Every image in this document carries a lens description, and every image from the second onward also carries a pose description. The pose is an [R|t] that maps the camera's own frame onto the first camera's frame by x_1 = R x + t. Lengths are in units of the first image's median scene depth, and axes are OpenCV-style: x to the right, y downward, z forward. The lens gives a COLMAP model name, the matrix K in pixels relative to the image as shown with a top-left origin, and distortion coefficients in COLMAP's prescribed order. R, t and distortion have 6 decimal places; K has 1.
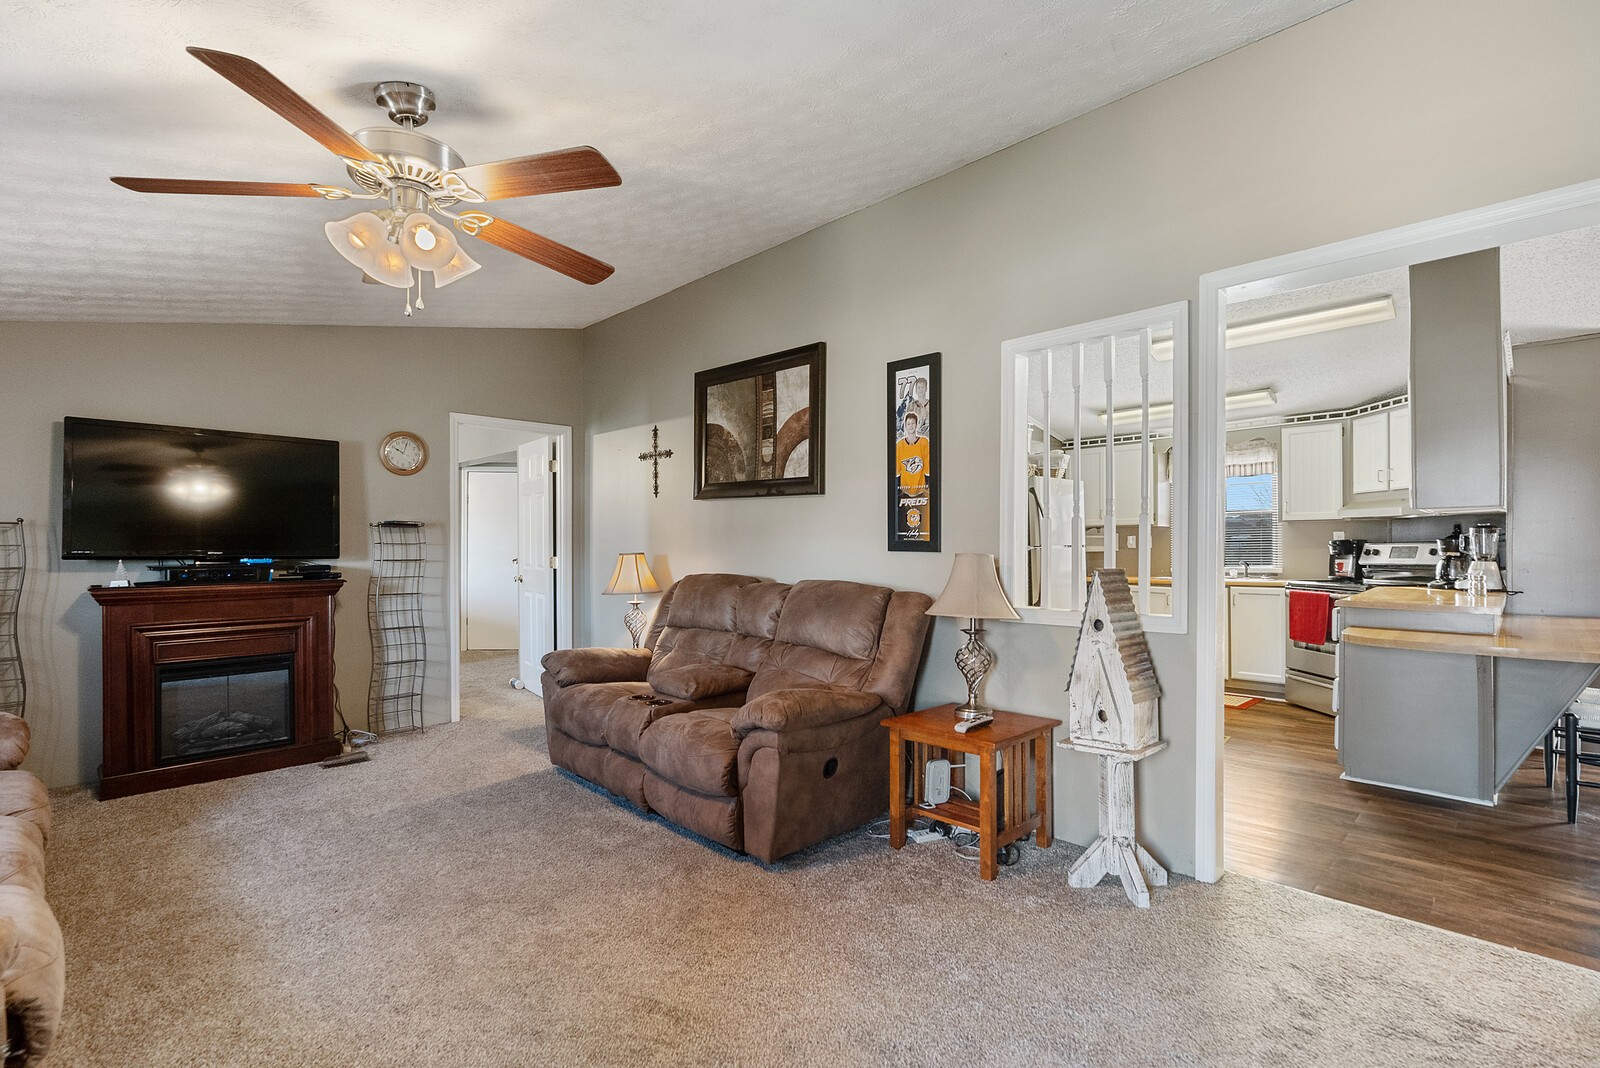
lens RADIAL K [[748.8, 0, 790.7], [0, 748.8, 546.2], [0, 0, 1]] dist [-0.005395, -0.000954]
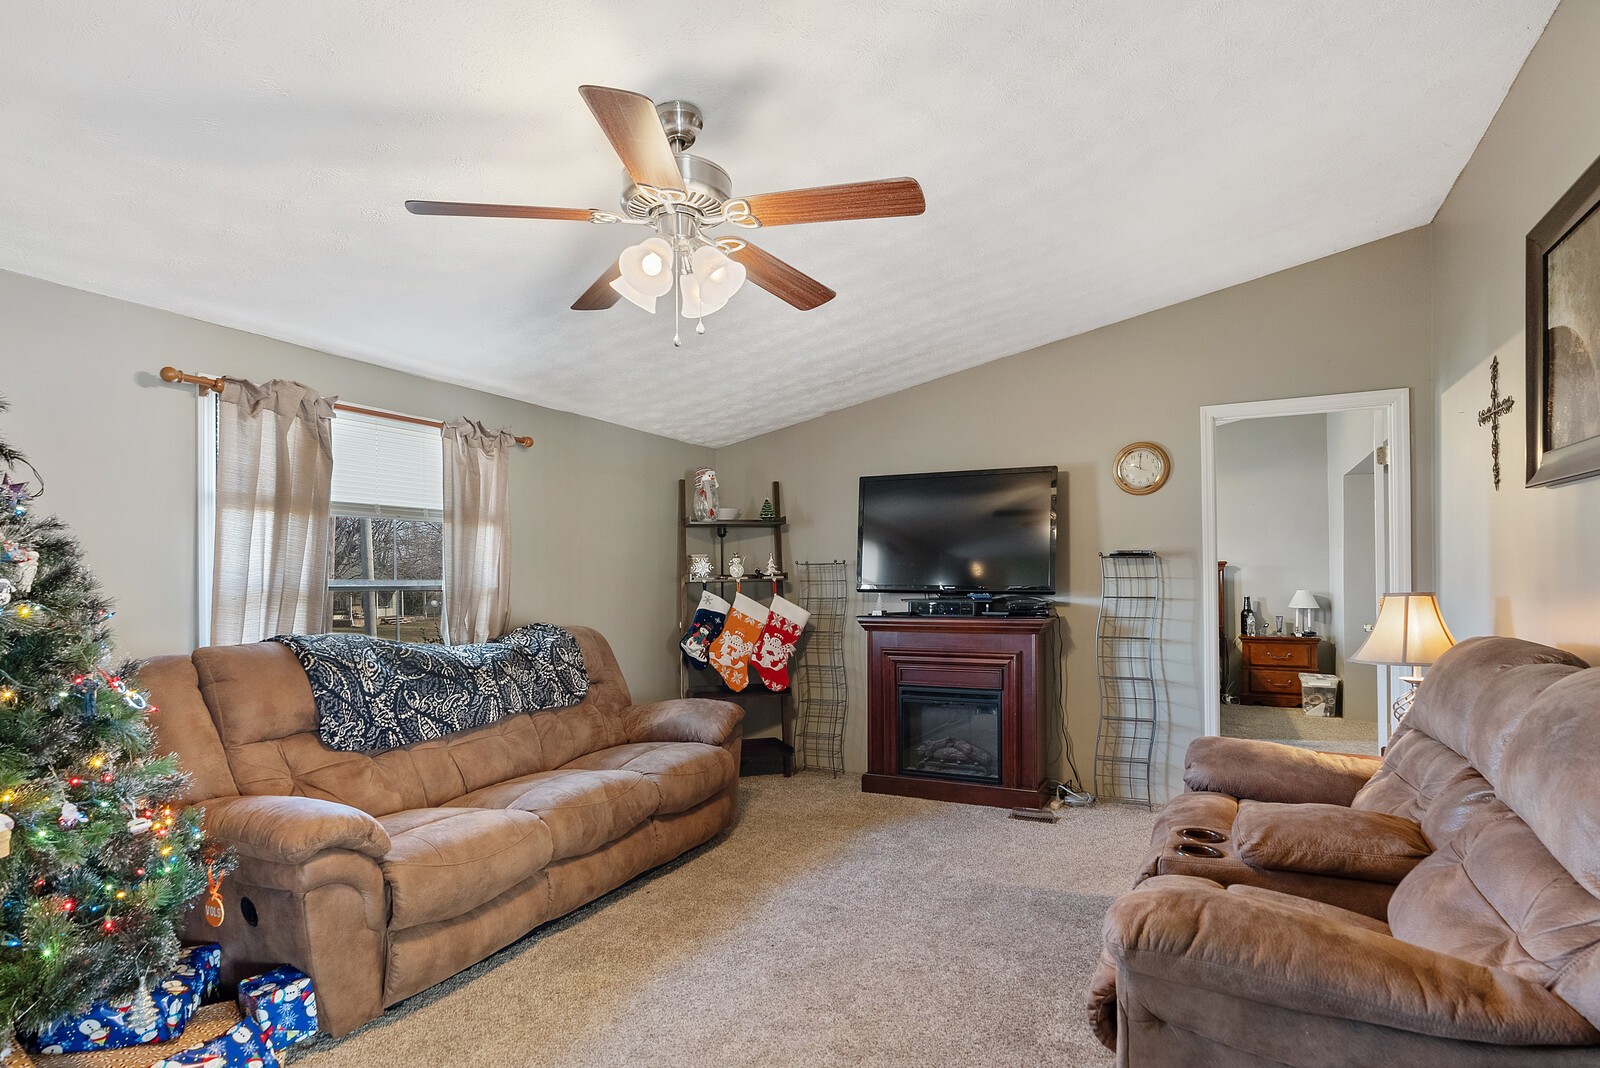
lens RADIAL K [[832.9, 0, 800.8], [0, 832.9, 573.5], [0, 0, 1]] dist [-0.006976, -0.000461]
pose [[0.308138, -0.009141, -0.951298, 0.250101], [0.002892, 0.999958, -0.008672, -0.000965], [0.951337, -0.000079, 0.308152, 0.364894]]
